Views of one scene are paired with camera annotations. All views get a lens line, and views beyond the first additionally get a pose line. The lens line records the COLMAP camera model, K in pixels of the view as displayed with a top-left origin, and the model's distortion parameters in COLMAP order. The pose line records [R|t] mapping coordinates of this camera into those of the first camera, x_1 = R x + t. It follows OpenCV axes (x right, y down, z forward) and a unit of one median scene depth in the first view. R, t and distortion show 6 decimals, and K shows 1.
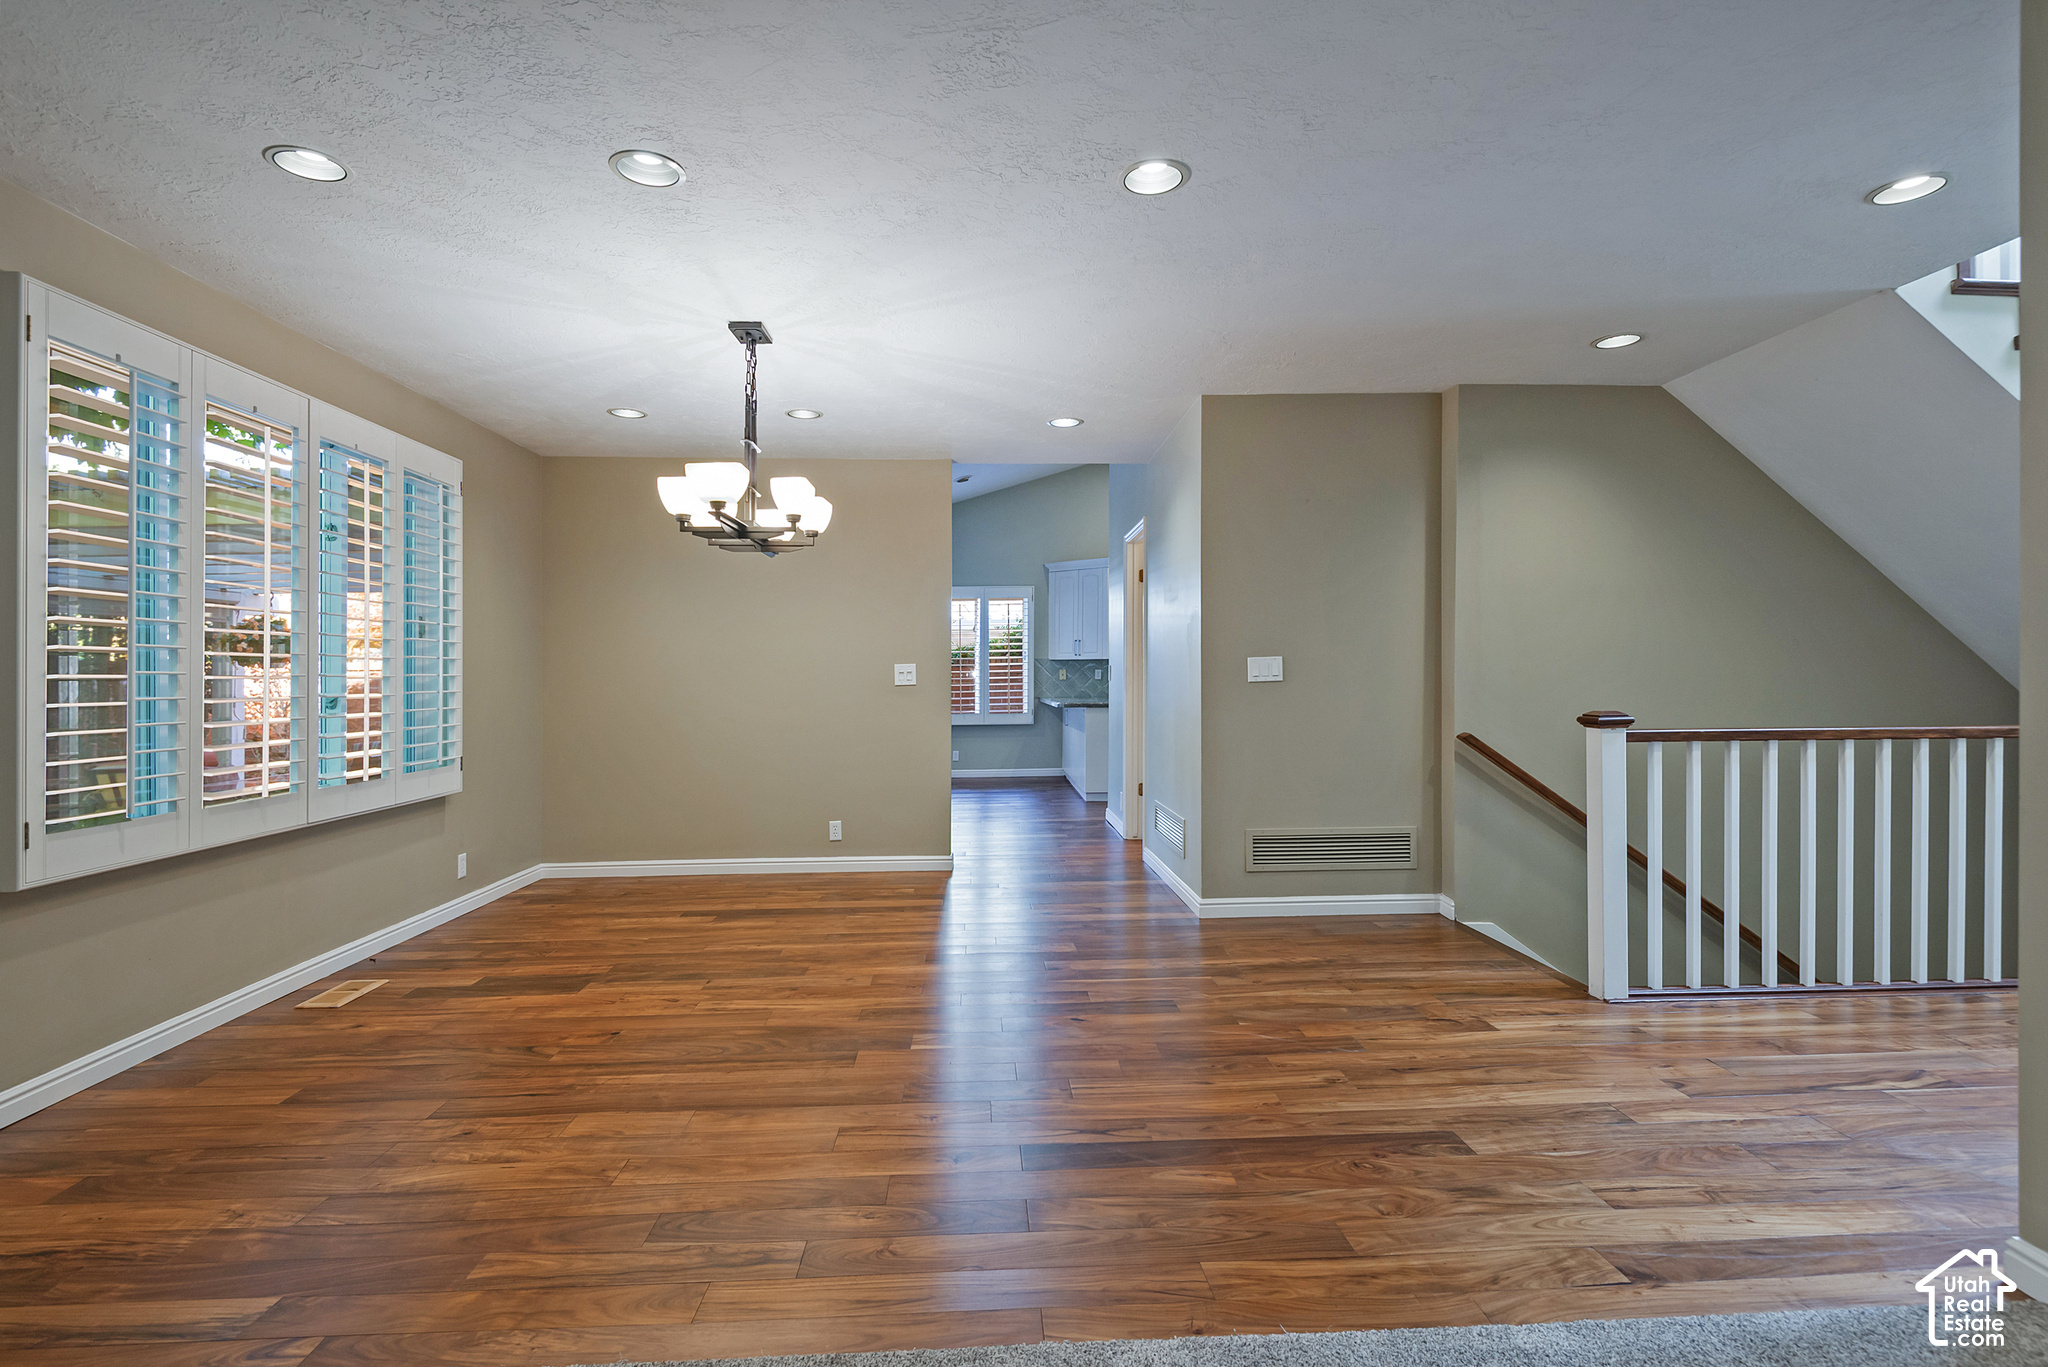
lens RADIAL K [[988.5, 0, 1018.0], [0, 988.5, 679.7], [0, 0, 1]] dist [0.036164, -0.029710]
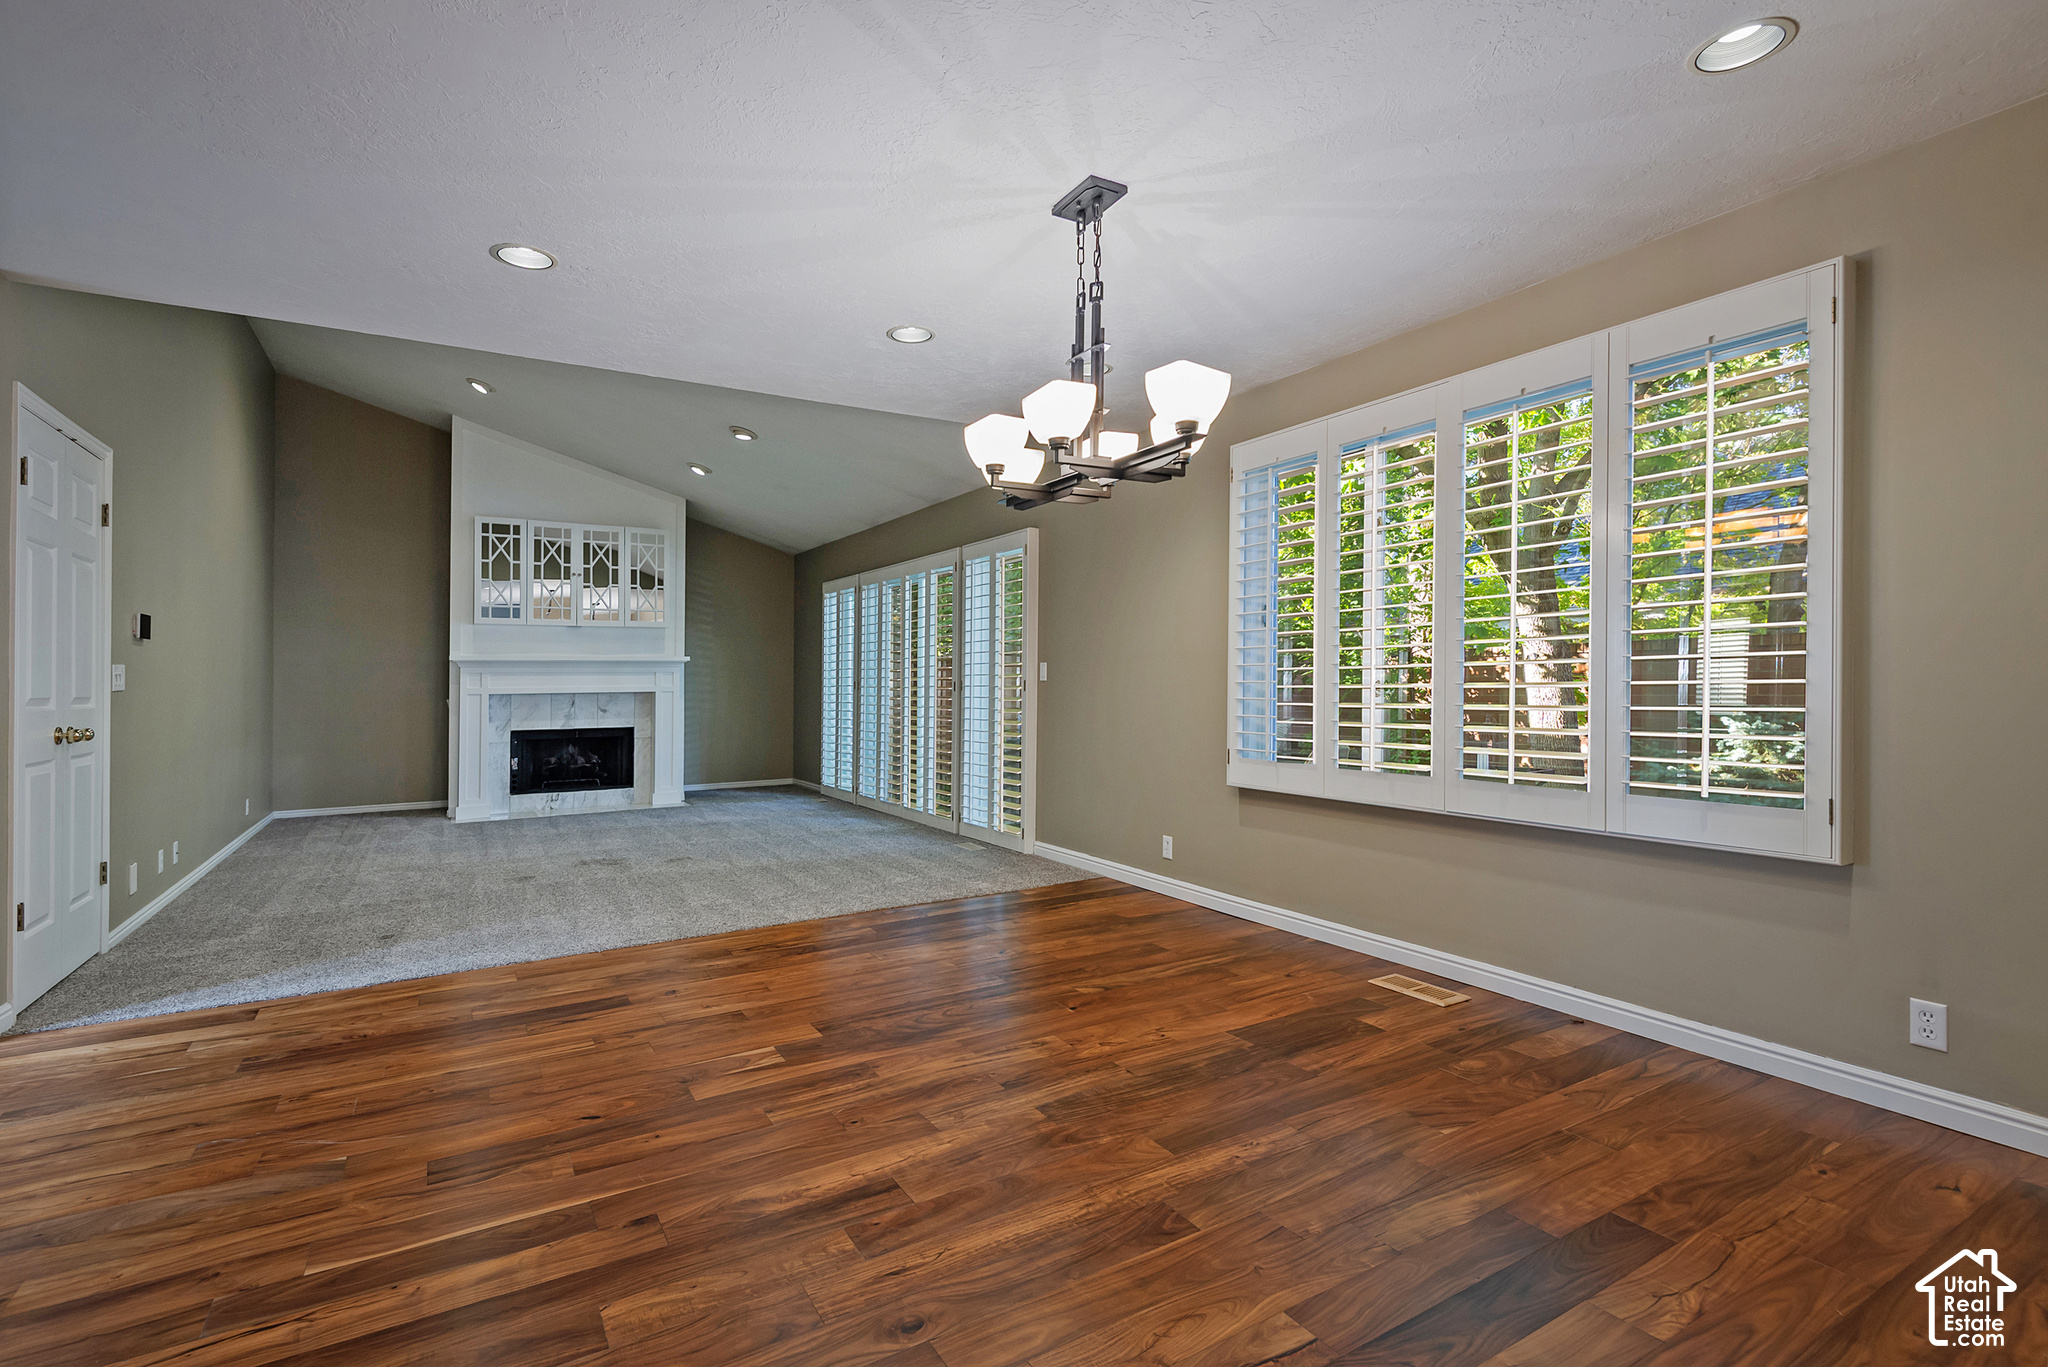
lens RADIAL K [[903.7, 0, 1019.4], [0, 903.7, 662.3], [0, 0, 1]] dist [0.002400, 0.000113]
pose [[-0.872340, 0.006193, -0.488860, 0.103458], [0.016876, 0.999705, -0.017451, 0.003155], [0.488608, -0.023473, -0.872188, 1.676462]]
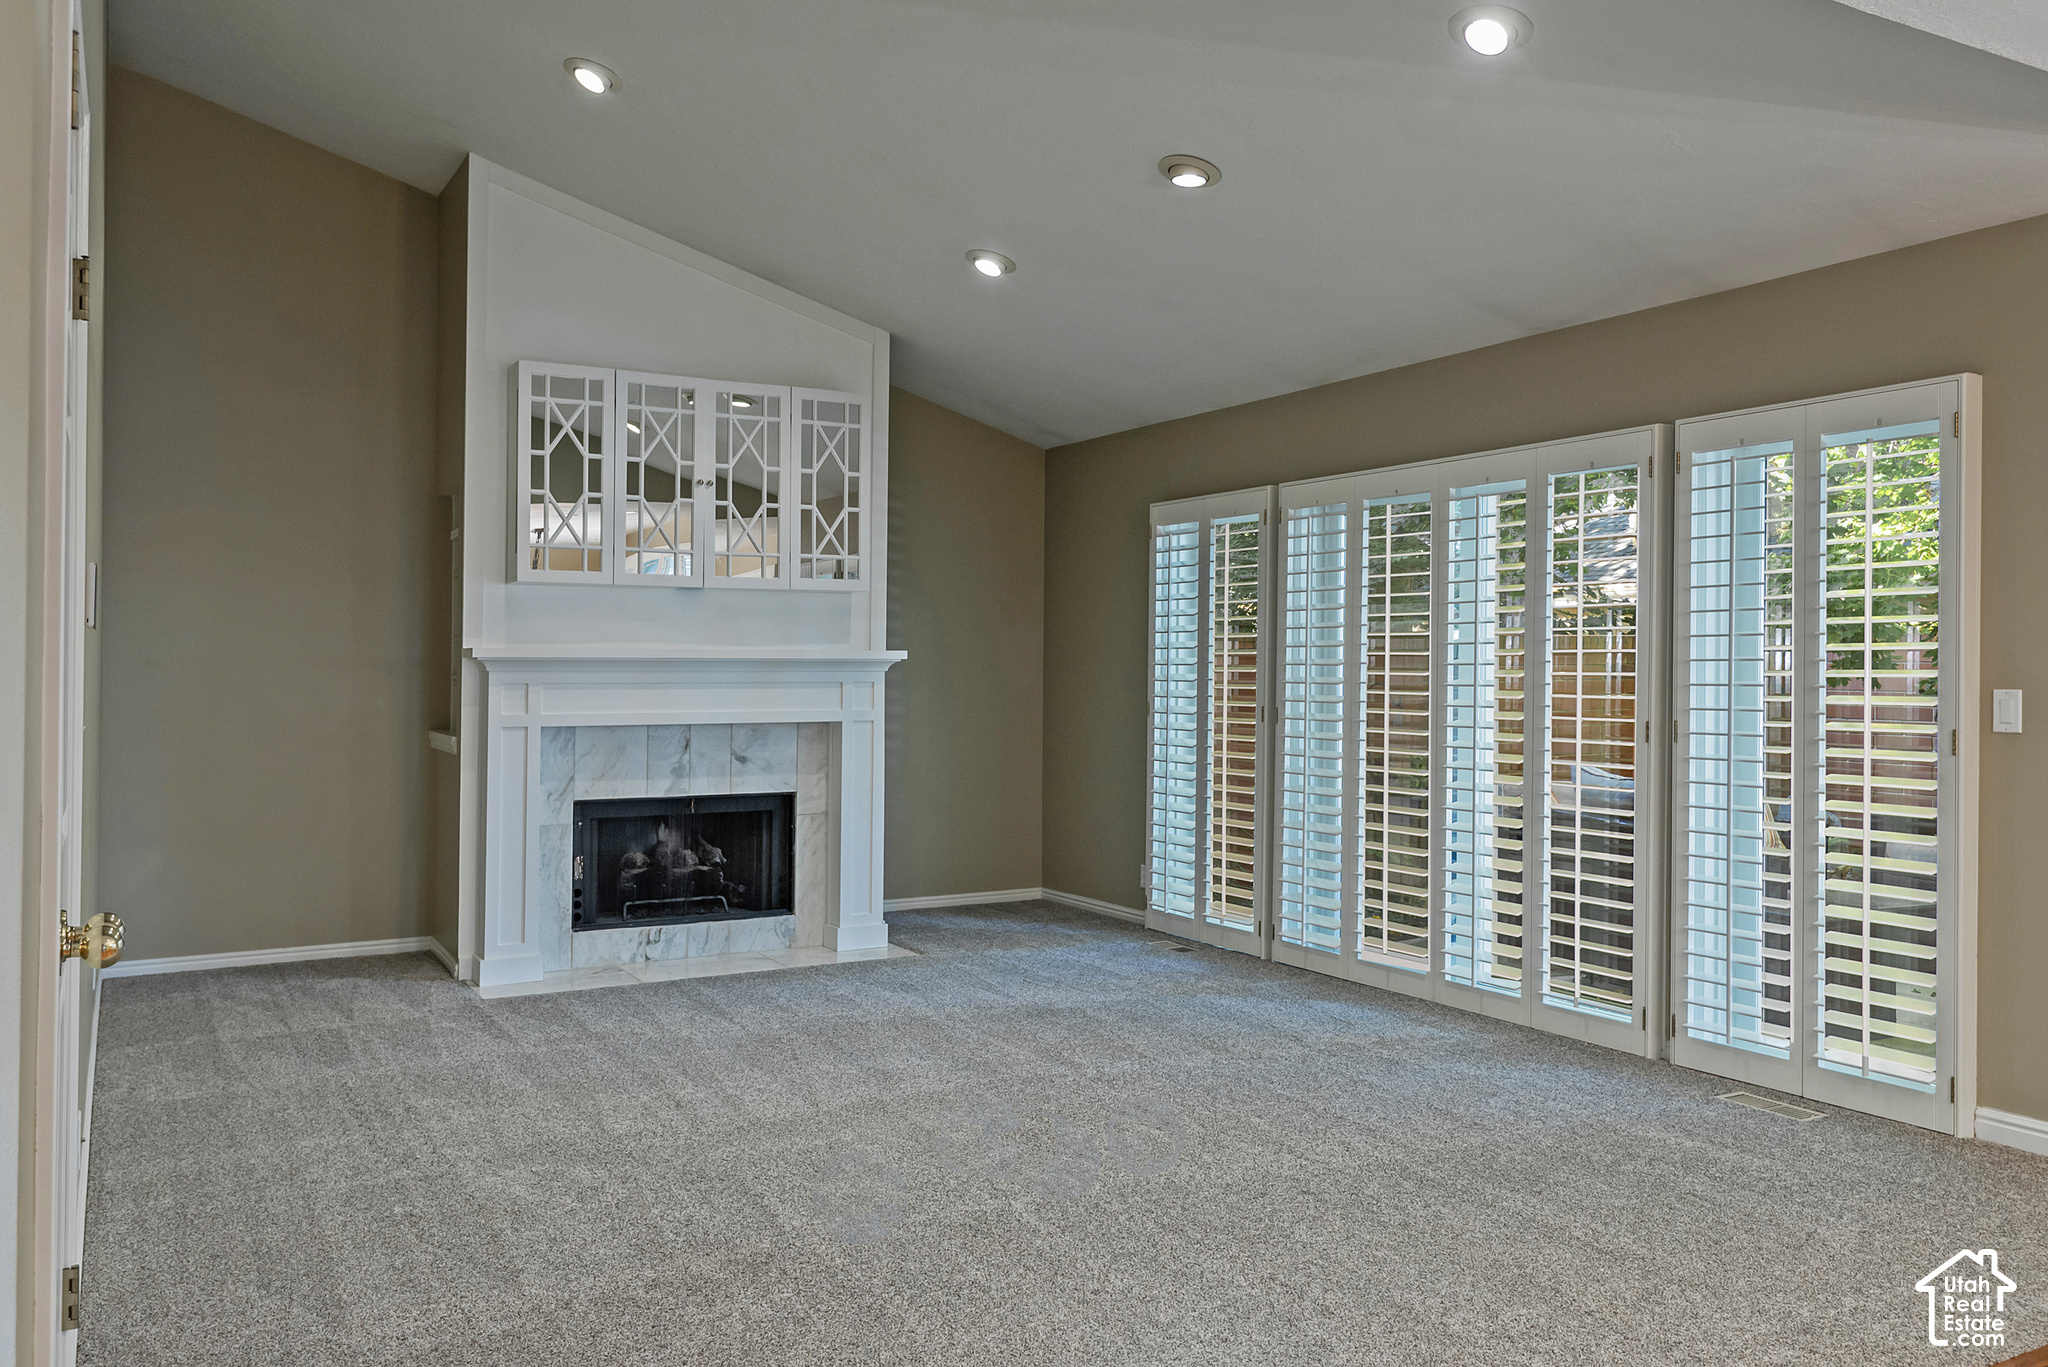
lens RADIAL K [[1501.8, 0, 1023.5], [0, 1501.8, 652.9], [0, 0, 1]] dist [0.013219, 0.001826]
pose [[-0.888943, 0.000570, -0.458018, 0.475688], [0.005484, 0.999941, -0.009399, -0.049045], [0.457985, -0.010867, -0.888893, 0.947493]]
